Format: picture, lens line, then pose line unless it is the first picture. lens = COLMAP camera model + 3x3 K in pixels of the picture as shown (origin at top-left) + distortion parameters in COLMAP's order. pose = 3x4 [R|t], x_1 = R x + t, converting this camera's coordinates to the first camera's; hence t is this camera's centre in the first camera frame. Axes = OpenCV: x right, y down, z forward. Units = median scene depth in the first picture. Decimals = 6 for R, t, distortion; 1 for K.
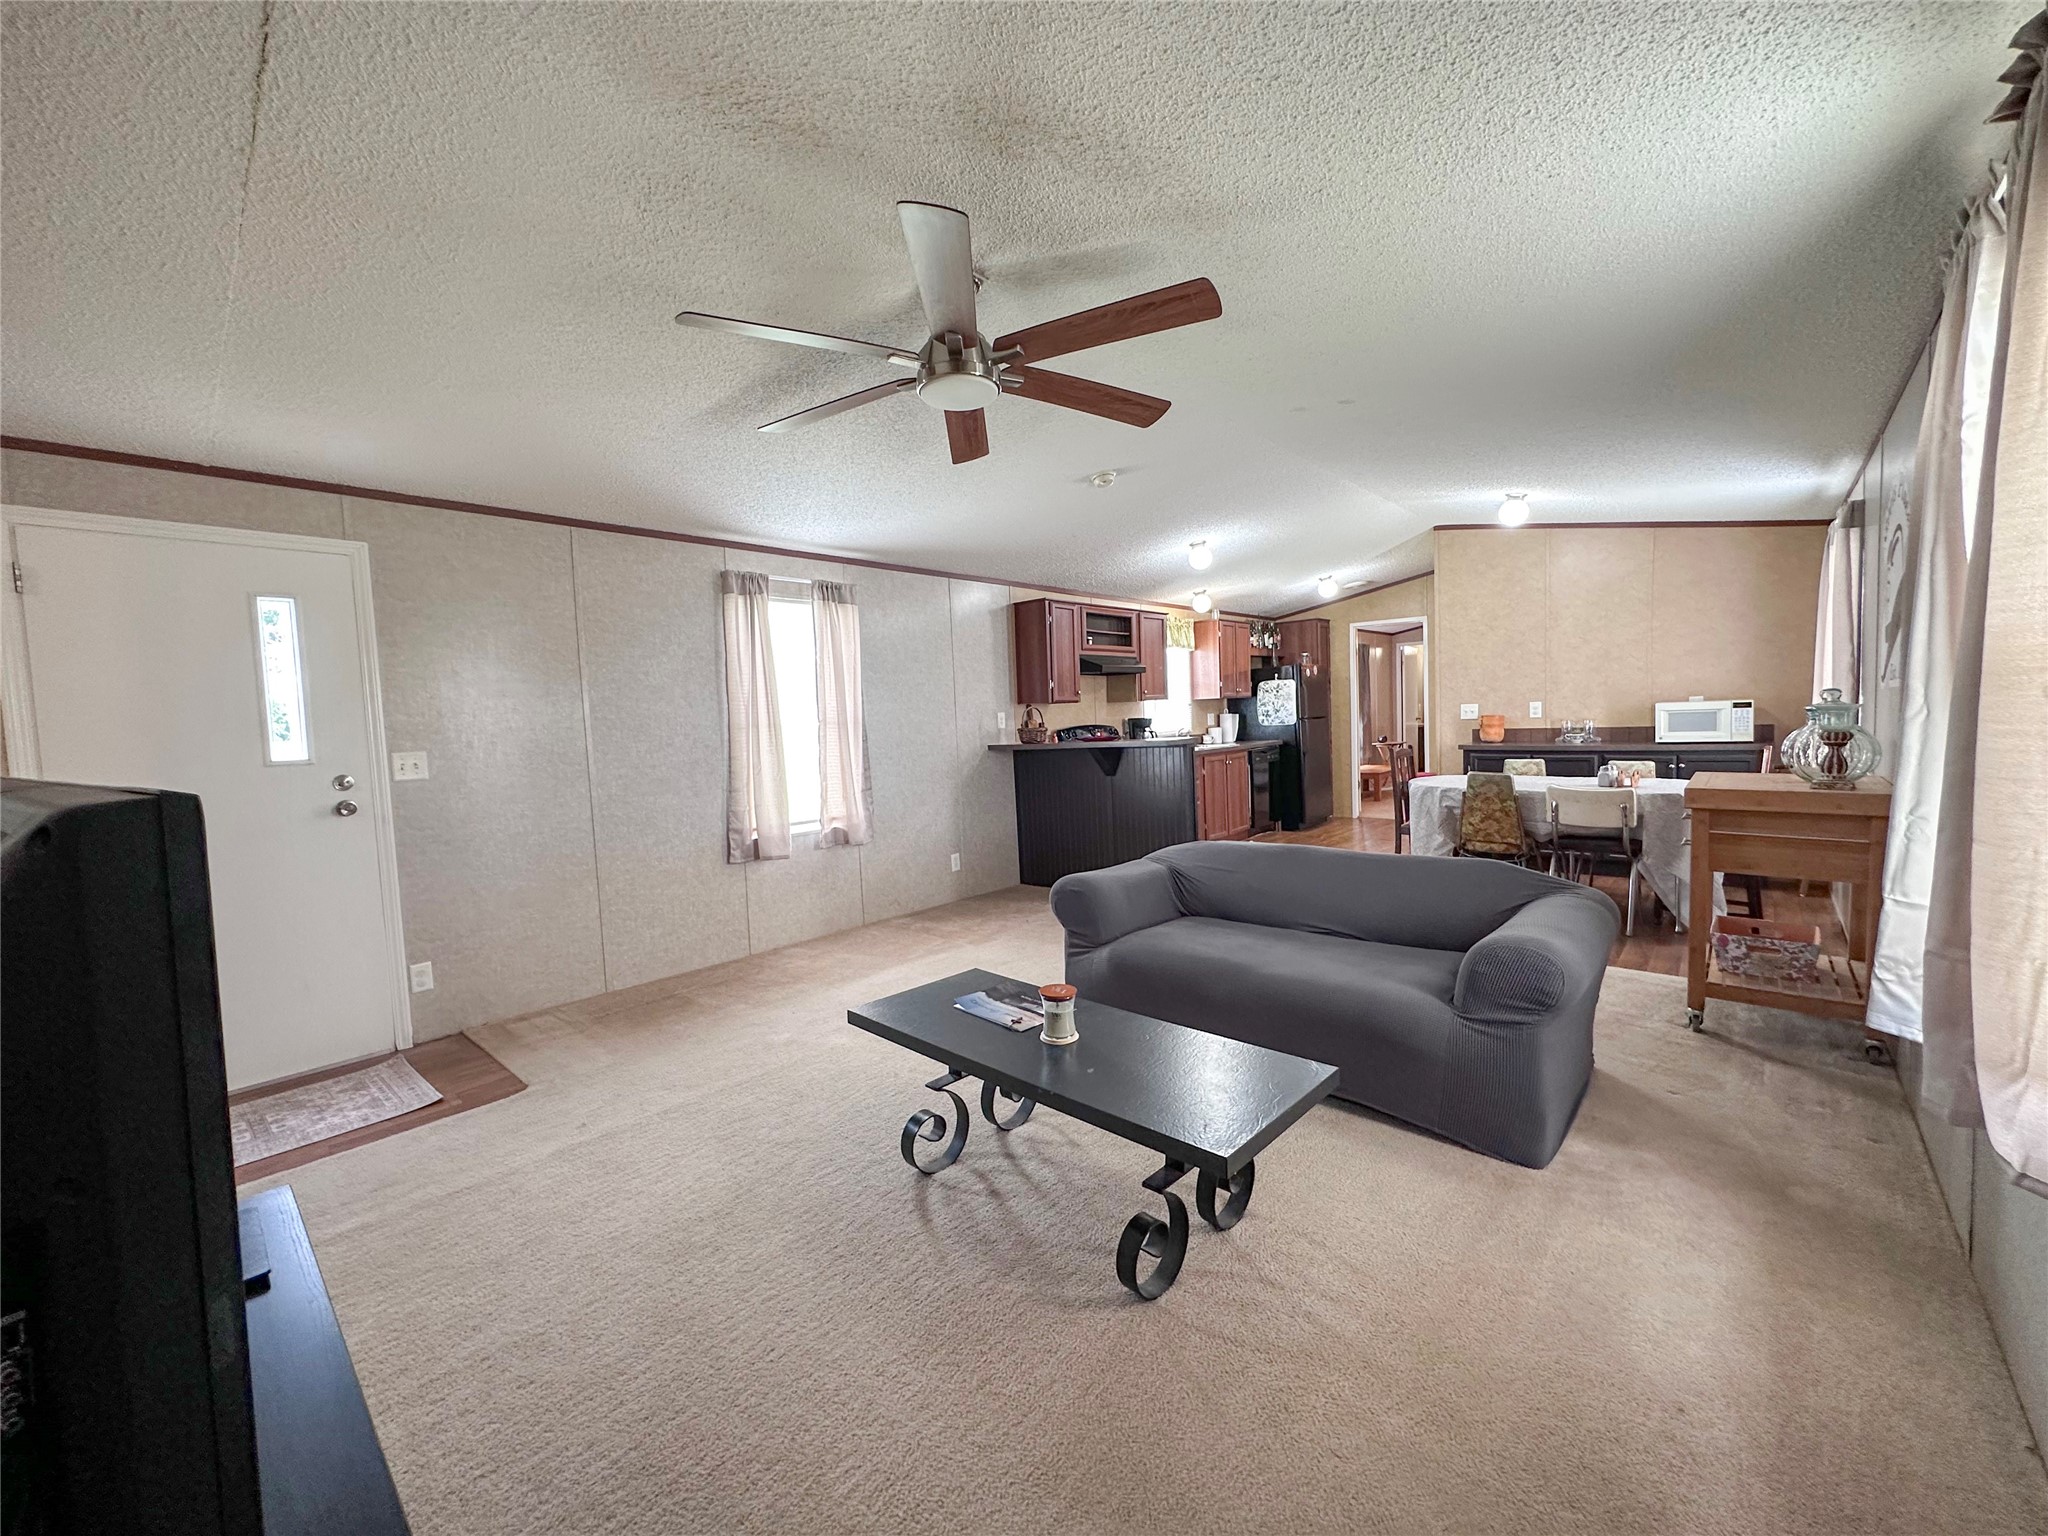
lens RADIAL K [[818.9, 0, 1022.3], [0, 818.9, 763.8], [0, 0, 1]] dist [-0.003592, 0.000856]
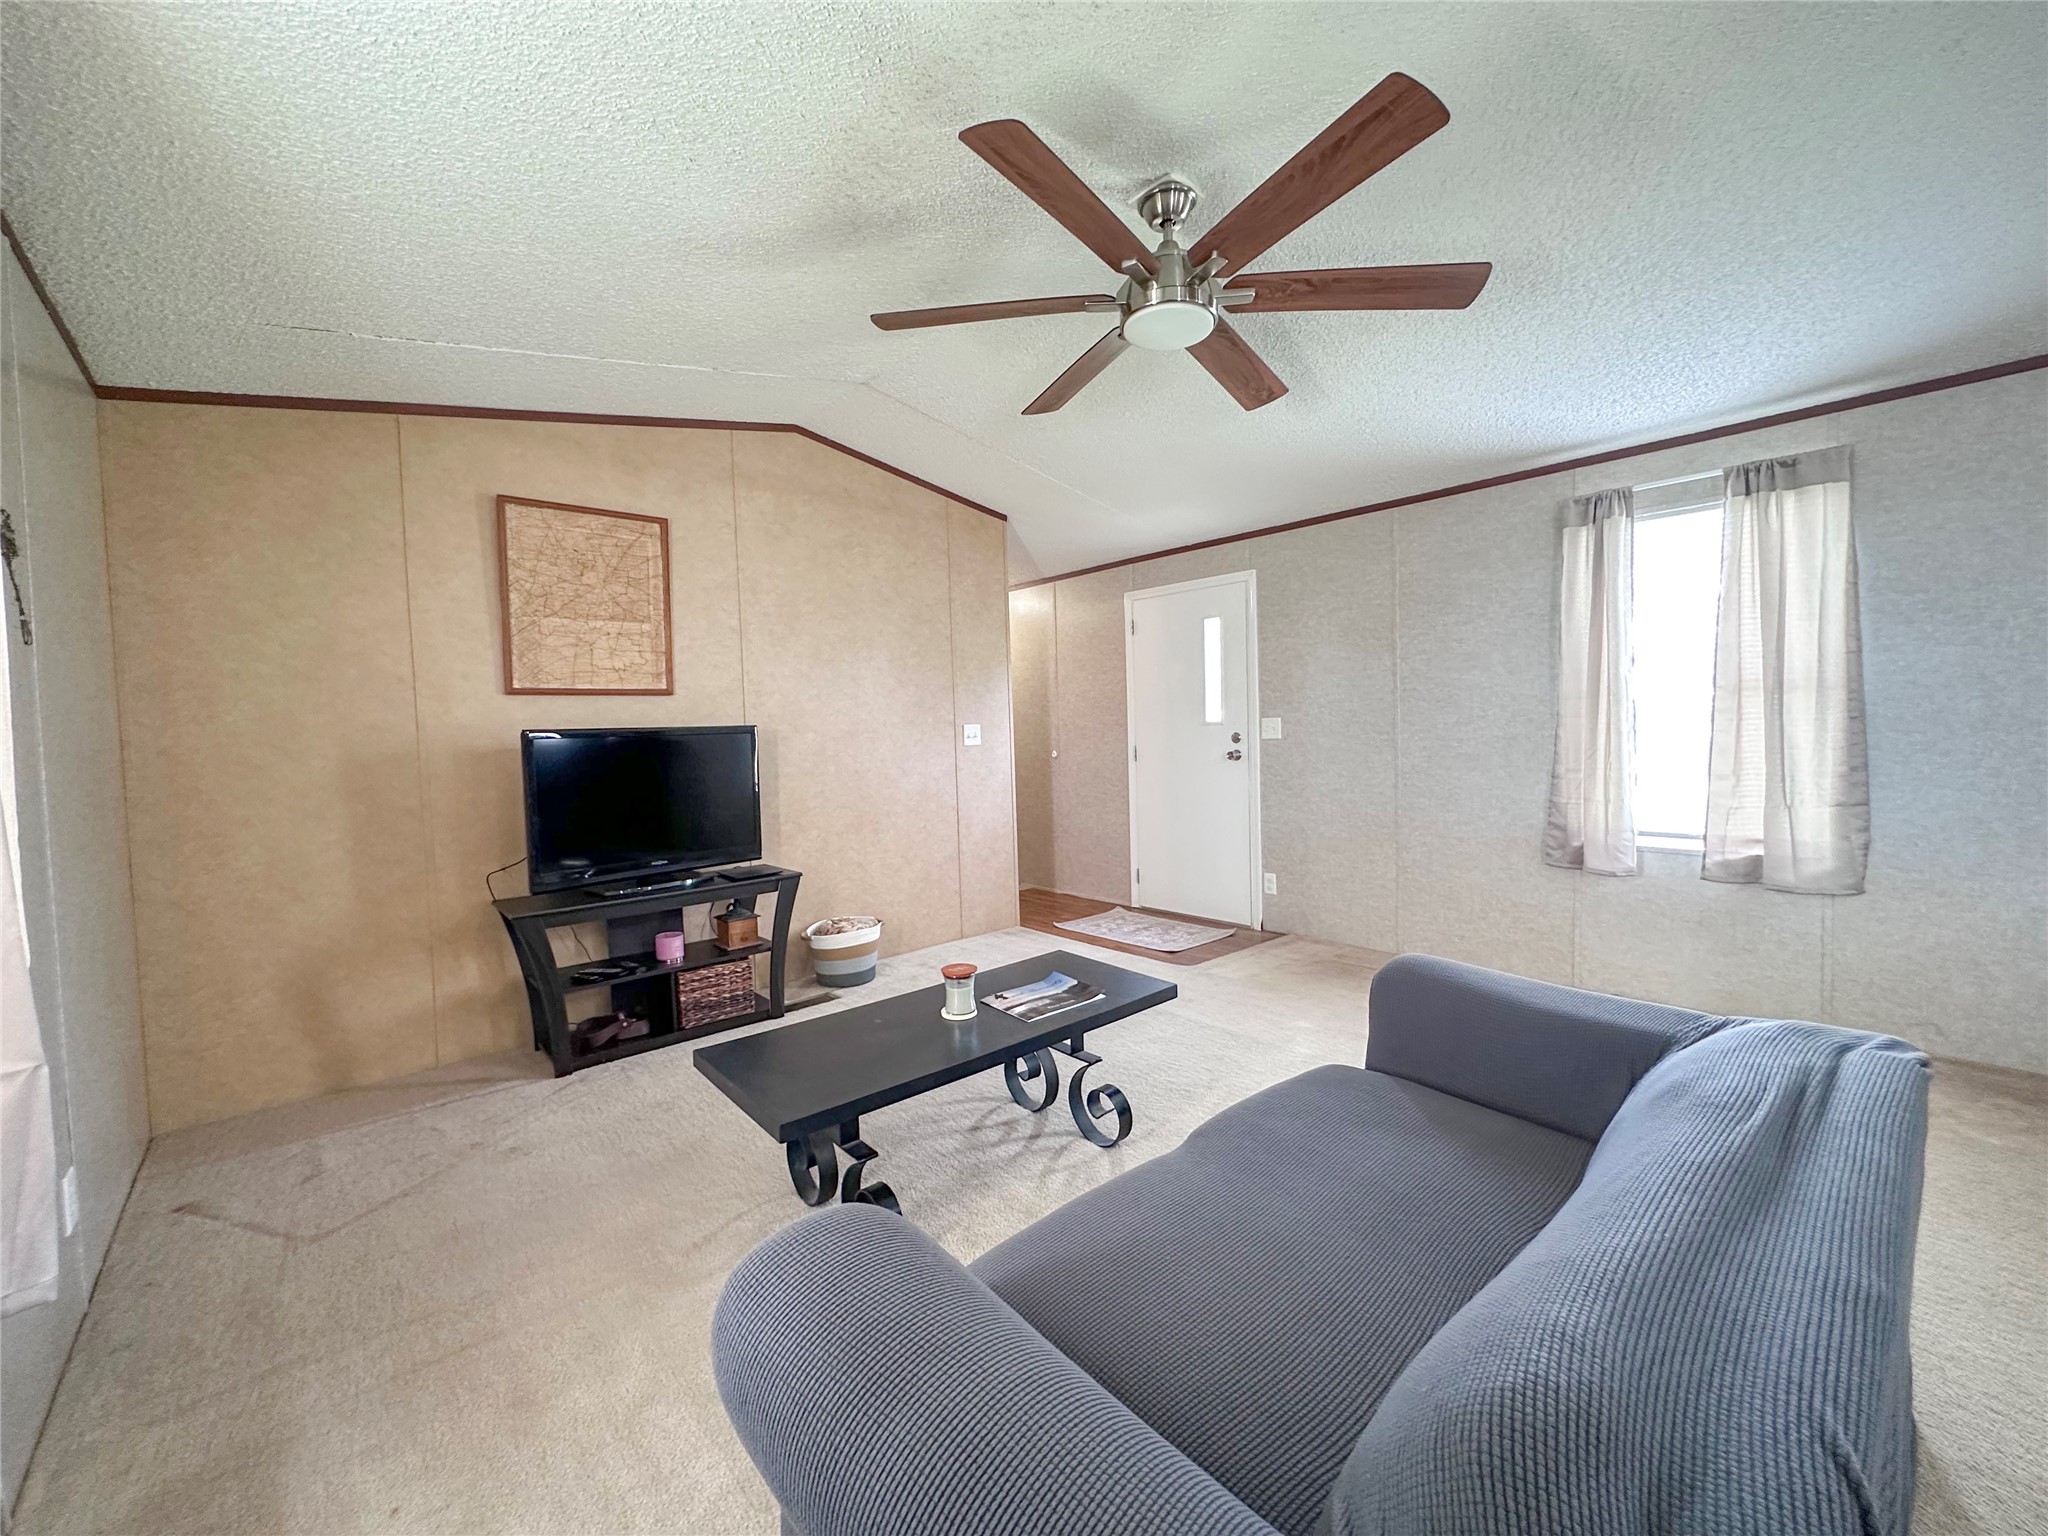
lens RADIAL K [[818.9, 0, 1022.3], [0, 818.9, 763.8], [0, 0, 1]] dist [-0.003592, 0.000856]
pose [[-0.110751, 0.085445, -0.990168, 0.363078], [-0.024767, 0.995751, 0.088697, -0.027413], [0.993540, 0.034347, -0.108164, 0.410756]]
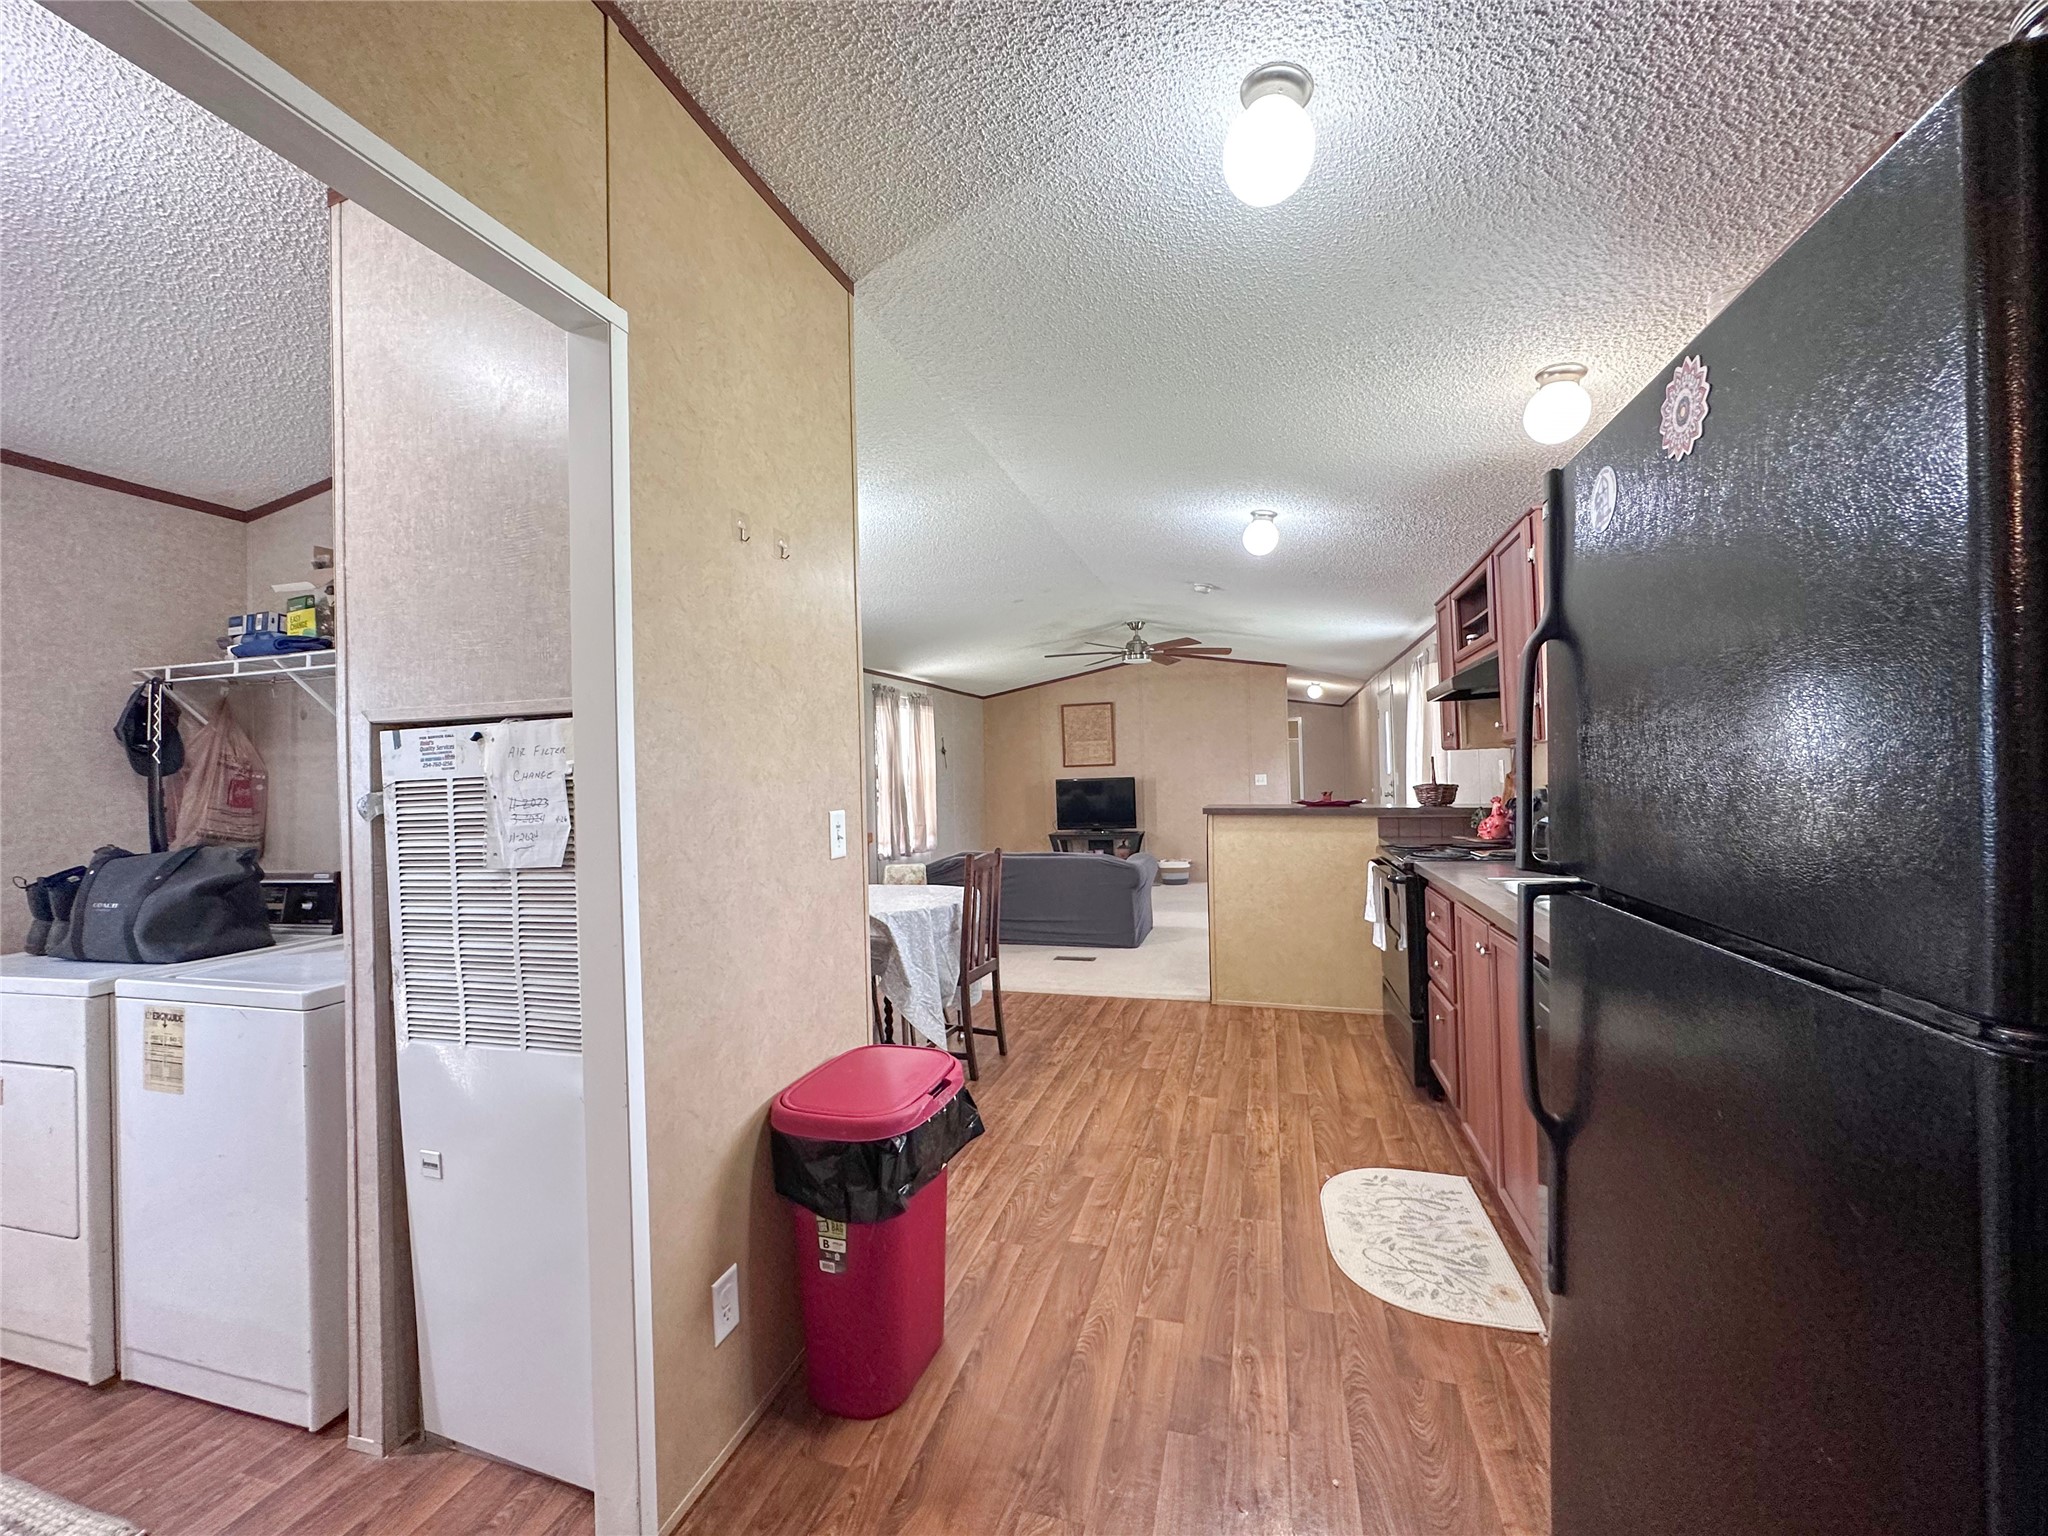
lens RADIAL K [[818.9, 0, 1022.3], [0, 818.9, 763.8], [0, 0, 1]] dist [-0.003592, 0.000856]
pose [[-0.902749, 0.059787, -0.425993, 0.653142], [0.040808, 0.997731, 0.053551, -0.115044], [0.428229, 0.030959, -0.903140, 1.470836]]
